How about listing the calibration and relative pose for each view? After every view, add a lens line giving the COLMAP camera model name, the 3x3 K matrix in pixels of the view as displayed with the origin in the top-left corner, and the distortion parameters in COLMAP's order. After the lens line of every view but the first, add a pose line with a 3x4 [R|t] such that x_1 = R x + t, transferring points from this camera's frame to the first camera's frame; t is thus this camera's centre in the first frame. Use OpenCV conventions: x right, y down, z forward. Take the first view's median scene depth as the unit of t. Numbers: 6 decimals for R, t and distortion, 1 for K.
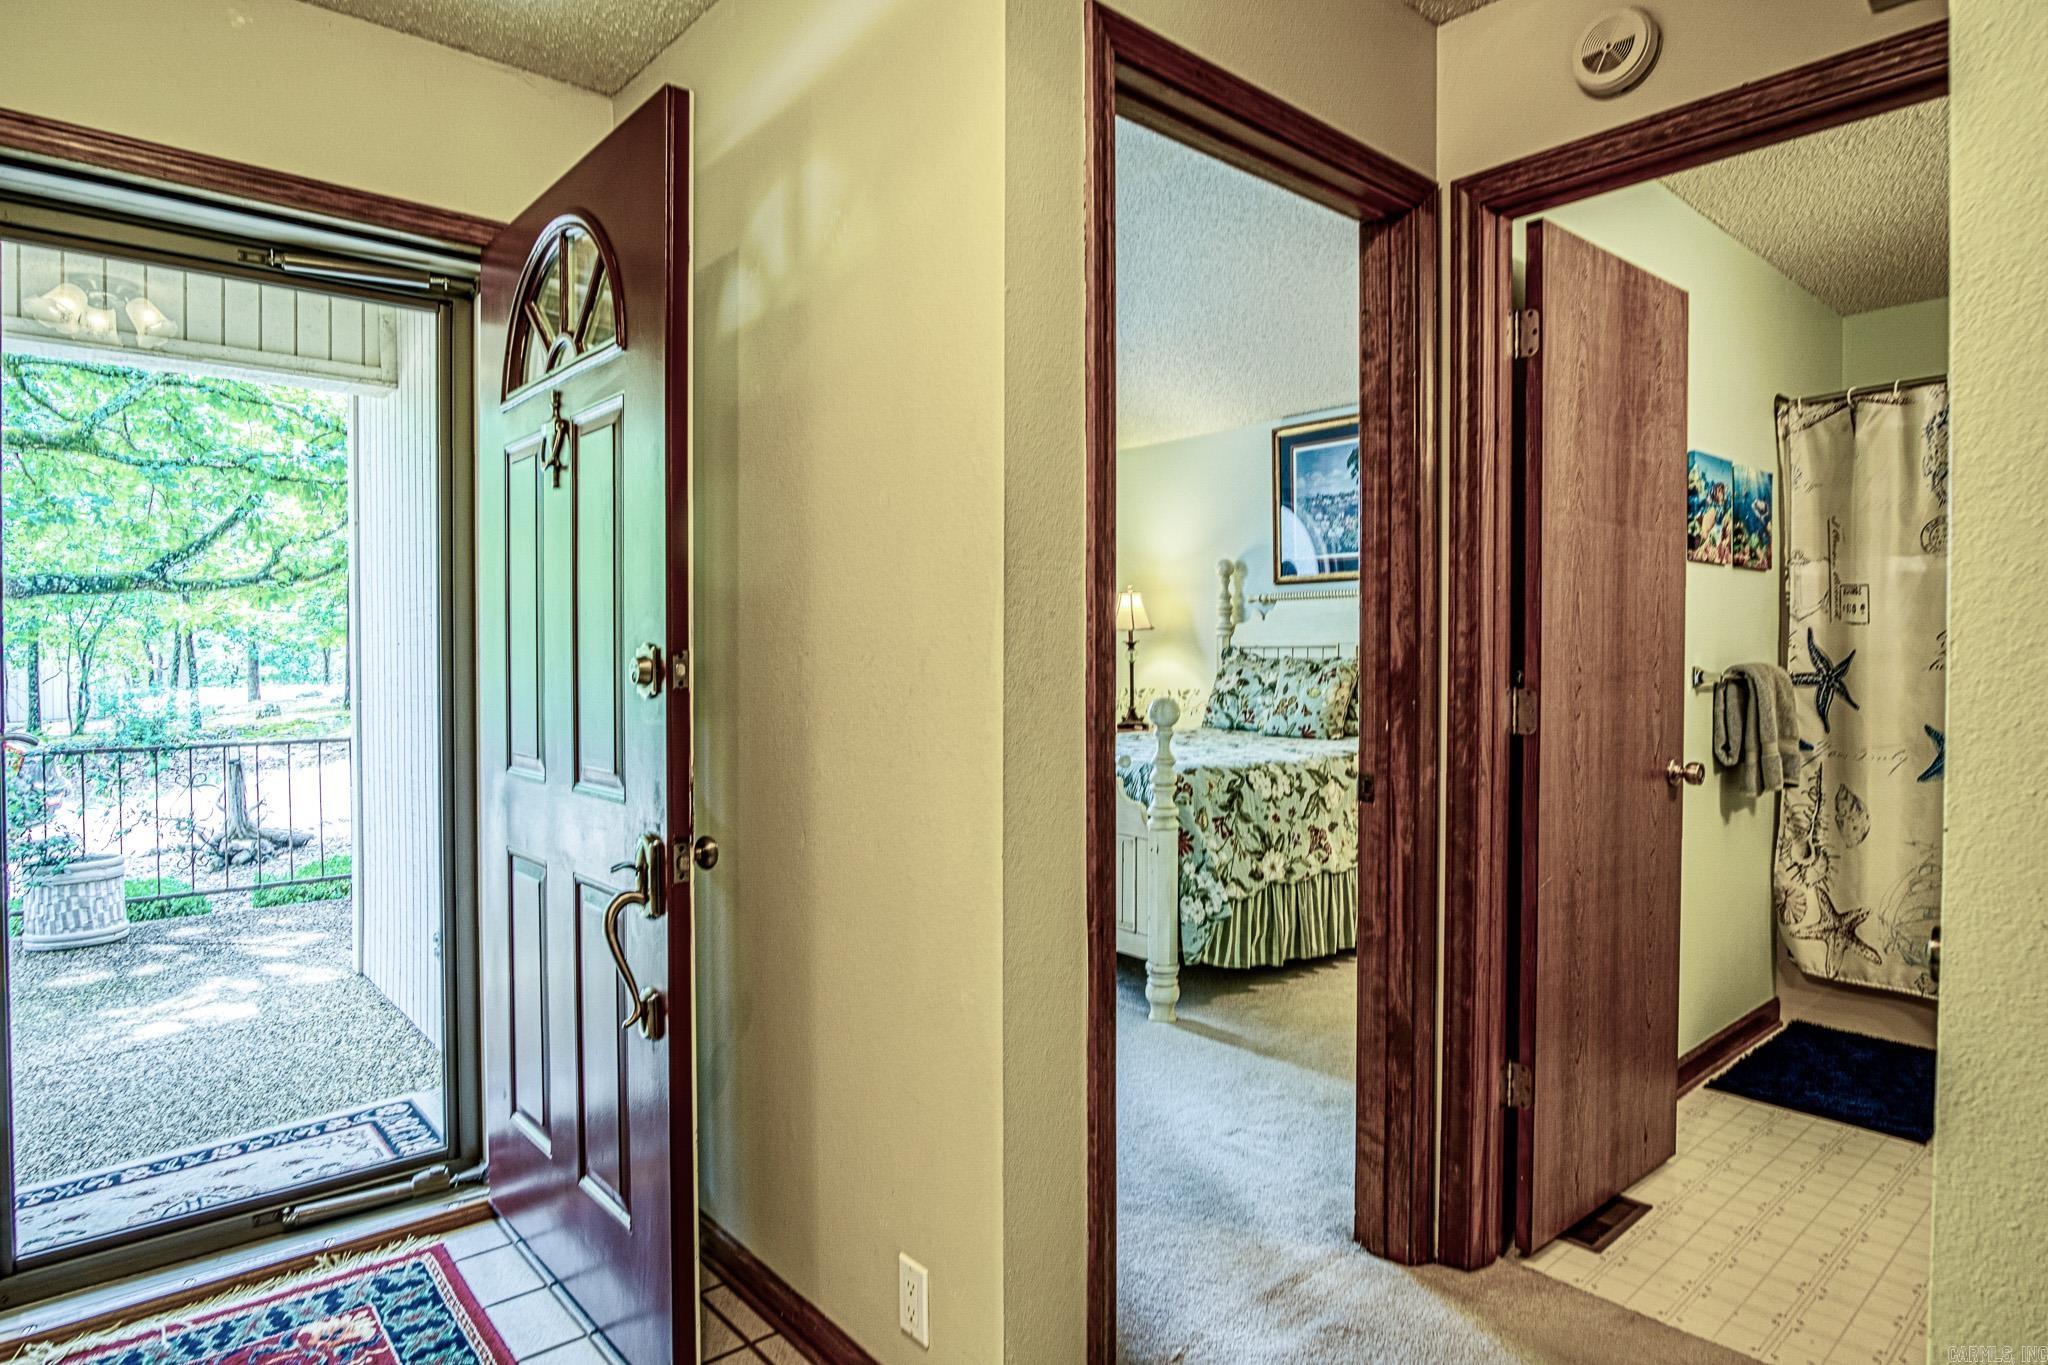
lens RADIAL K [[1133.6, 0, 1018.2], [0, 1133.6, 674.4], [0, 0, 1]] dist [-0.022307, 0.000792]
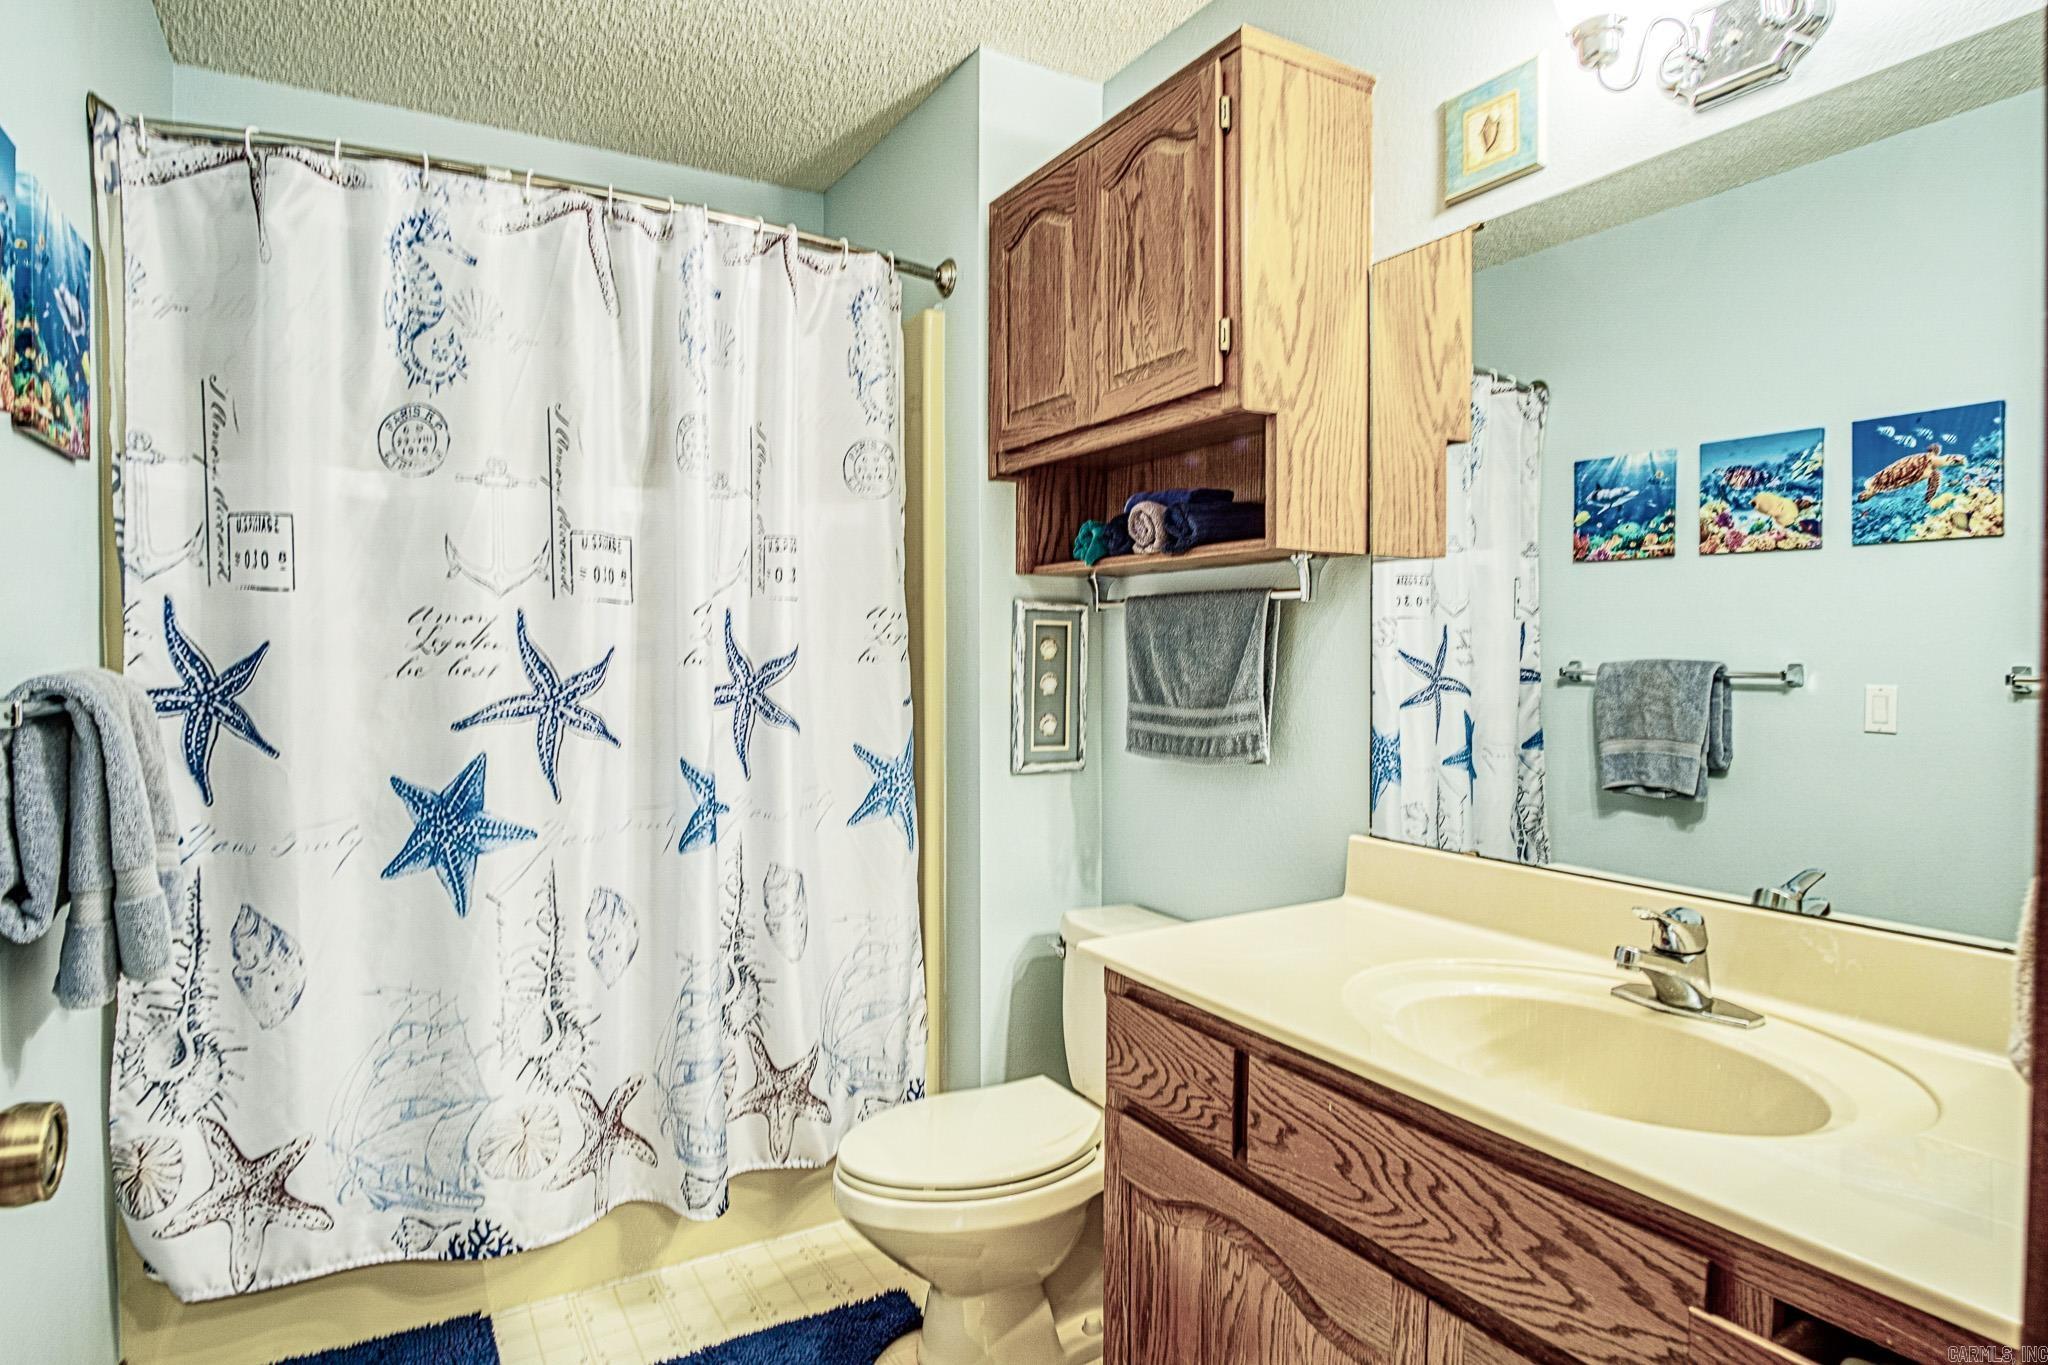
lens RADIAL K [[1133.6, 0, 1016.3], [0, 1133.6, 673.1], [0, 0, 1]] dist [-0.022307, 0.000792]
pose [[0.200853, -0.016671, 0.979479, 0.310578], [0.017227, 0.999761, 0.013483, -0.007949], [-0.979470, 0.014165, 0.201093, 0.555602]]
